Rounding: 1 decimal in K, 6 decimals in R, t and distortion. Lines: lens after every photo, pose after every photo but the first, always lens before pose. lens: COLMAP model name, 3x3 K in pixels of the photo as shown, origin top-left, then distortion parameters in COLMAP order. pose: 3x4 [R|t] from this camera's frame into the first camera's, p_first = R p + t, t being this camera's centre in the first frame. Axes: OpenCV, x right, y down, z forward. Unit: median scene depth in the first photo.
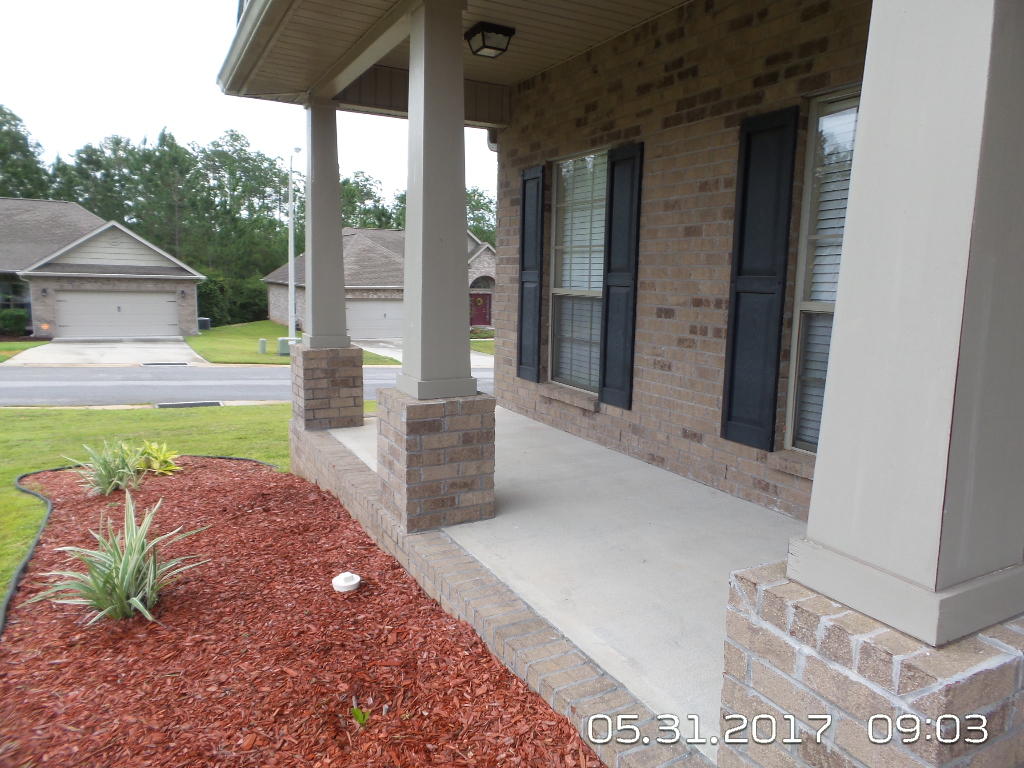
lens RADIAL K [[706.1, 0, 507.9], [0, 706.1, 386.1], [0, 0, 1]] dist [-0.008874, -0.001082]
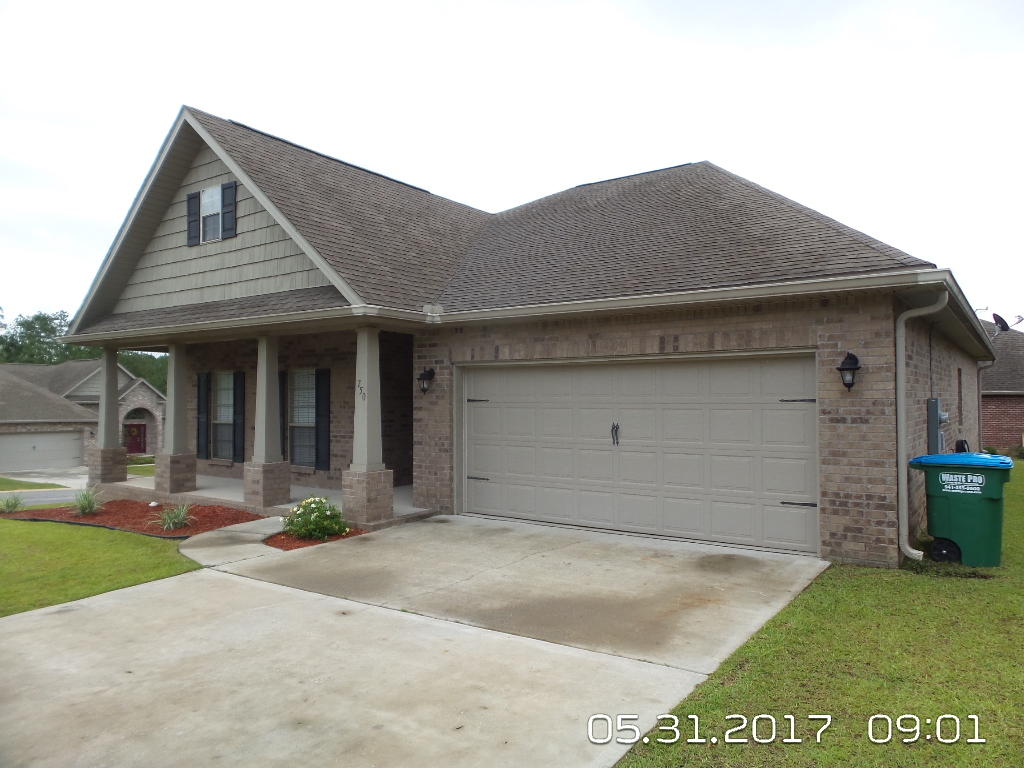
lens RADIAL K [[706.1, 0, 518.3], [0, 706.1, 388.8], [0, 0, 1]] dist [-0.008874, -0.001082]
pose [[0.886093, -0.010437, 0.463390, -0.135130], [0.089083, 0.984943, -0.148160, 0.219224], [-0.454866, 0.172564, 0.873681, -1.714370]]
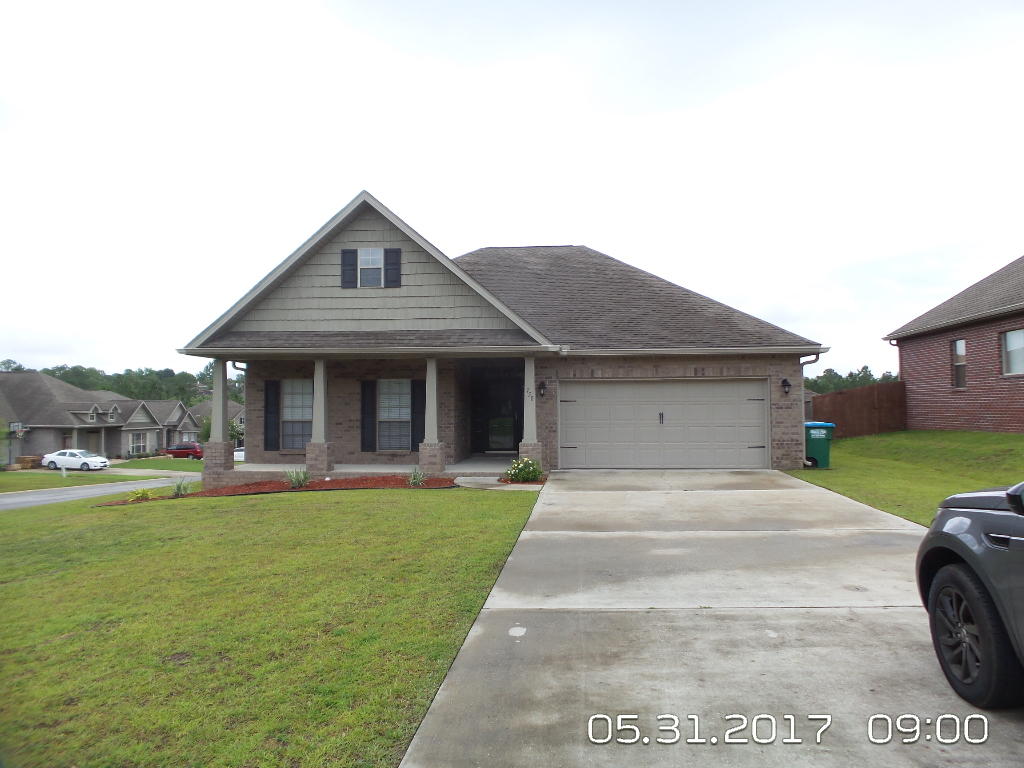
lens RADIAL K [[706.1, 0, 507.7], [0, 706.1, 386.0], [0, 0, 1]] dist [-0.008874, -0.001082]
pose [[0.536190, 0.004543, 0.844085, -2.037743], [0.149021, 0.983769, -0.099958, 0.174864], [-0.830839, 0.179382, 0.526810, -1.485448]]
